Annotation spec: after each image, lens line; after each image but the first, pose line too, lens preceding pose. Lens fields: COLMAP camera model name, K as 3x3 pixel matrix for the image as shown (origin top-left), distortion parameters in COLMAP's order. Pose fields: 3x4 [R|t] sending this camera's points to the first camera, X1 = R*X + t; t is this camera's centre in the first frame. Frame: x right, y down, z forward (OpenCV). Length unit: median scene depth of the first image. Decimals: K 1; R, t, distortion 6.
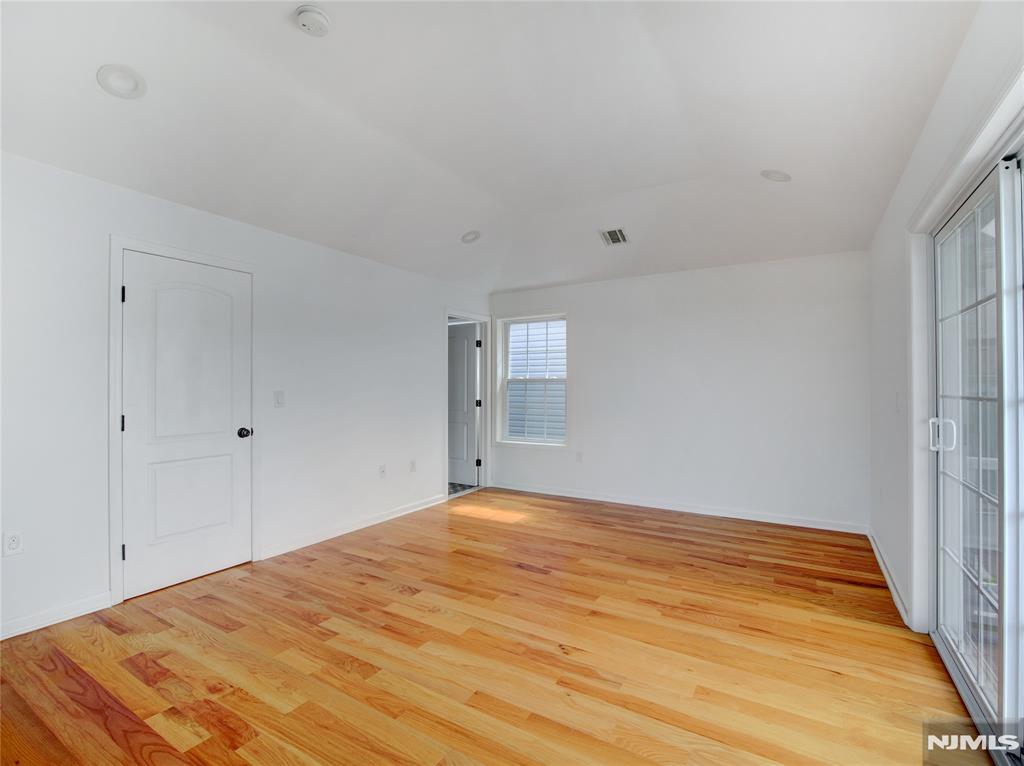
lens RADIAL K [[476.2, 0, 514.2], [0, 476.2, 385.3], [0, 0, 1]] dist [-0.016712, -0.000037]
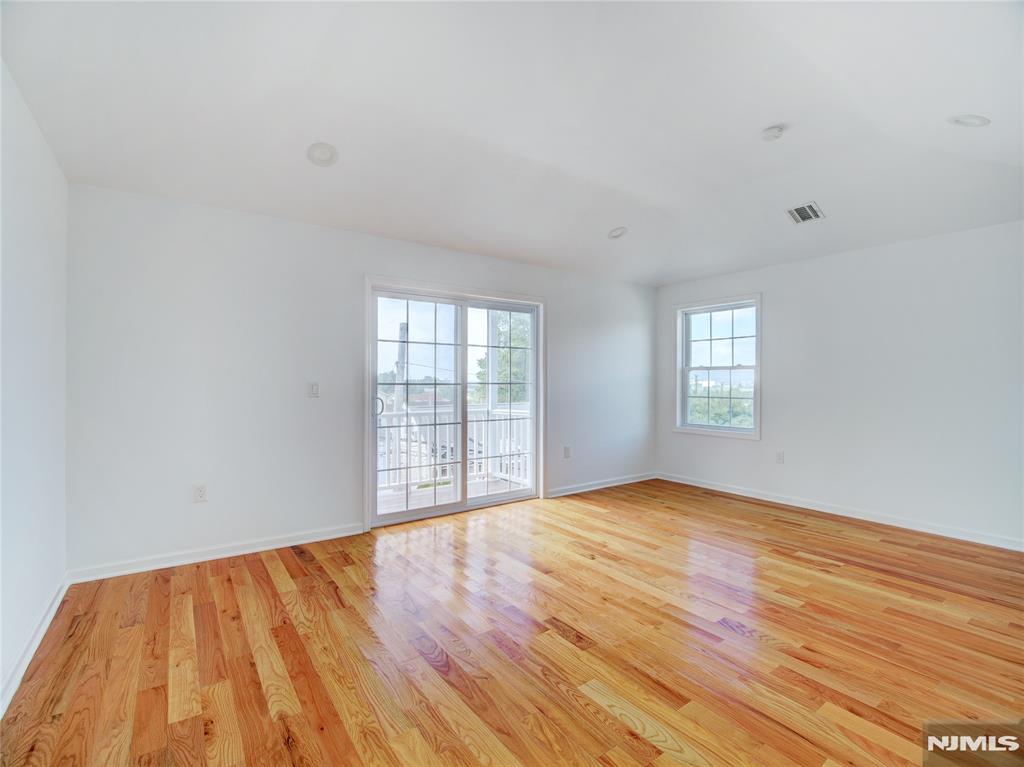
lens RADIAL K [[476.2, 0, 515.6], [0, 476.2, 379.5], [0, 0, 1]] dist [-0.016712, -0.000037]
pose [[-0.920962, -0.004633, 0.389626, -0.185052], [-0.006729, 0.999969, -0.004014, 0.009955], [-0.389595, -0.006318, -0.920965, 1.833501]]
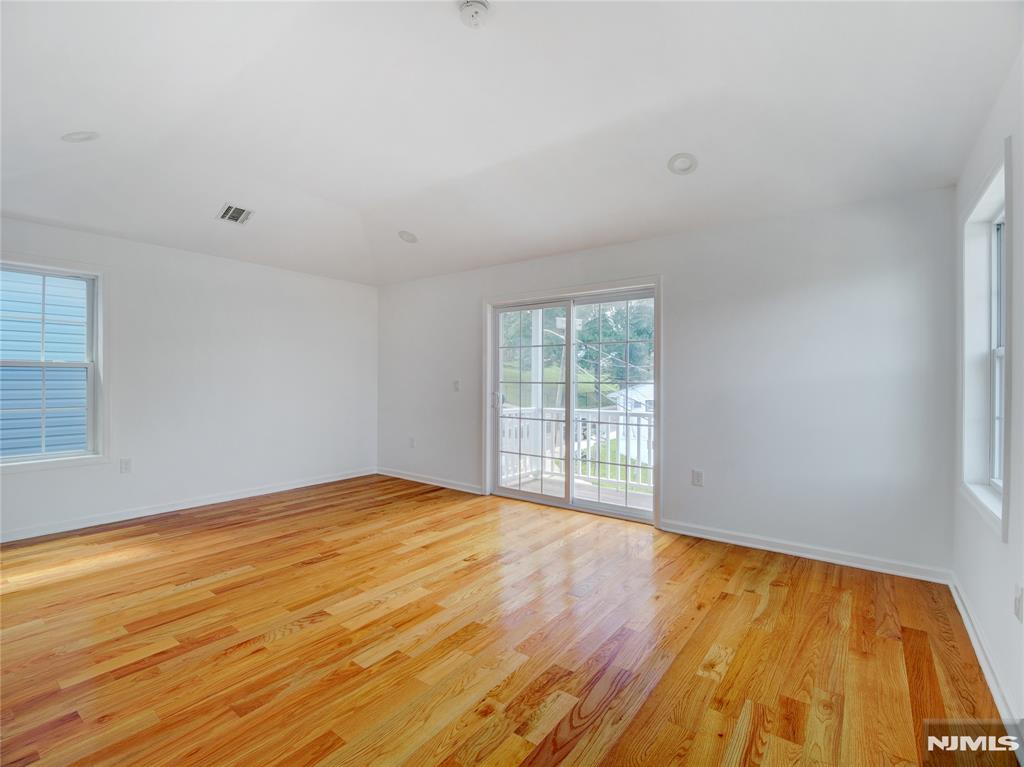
lens RADIAL K [[476.2, 0, 503.5], [0, 476.2, 380.8], [0, 0, 1]] dist [-0.016712, -0.000037]
pose [[0.109830, -0.005099, 0.993937, -0.977752], [-0.008330, 0.999947, 0.006050, 0.005020], [-0.993916, -0.008944, 0.109781, 0.557433]]
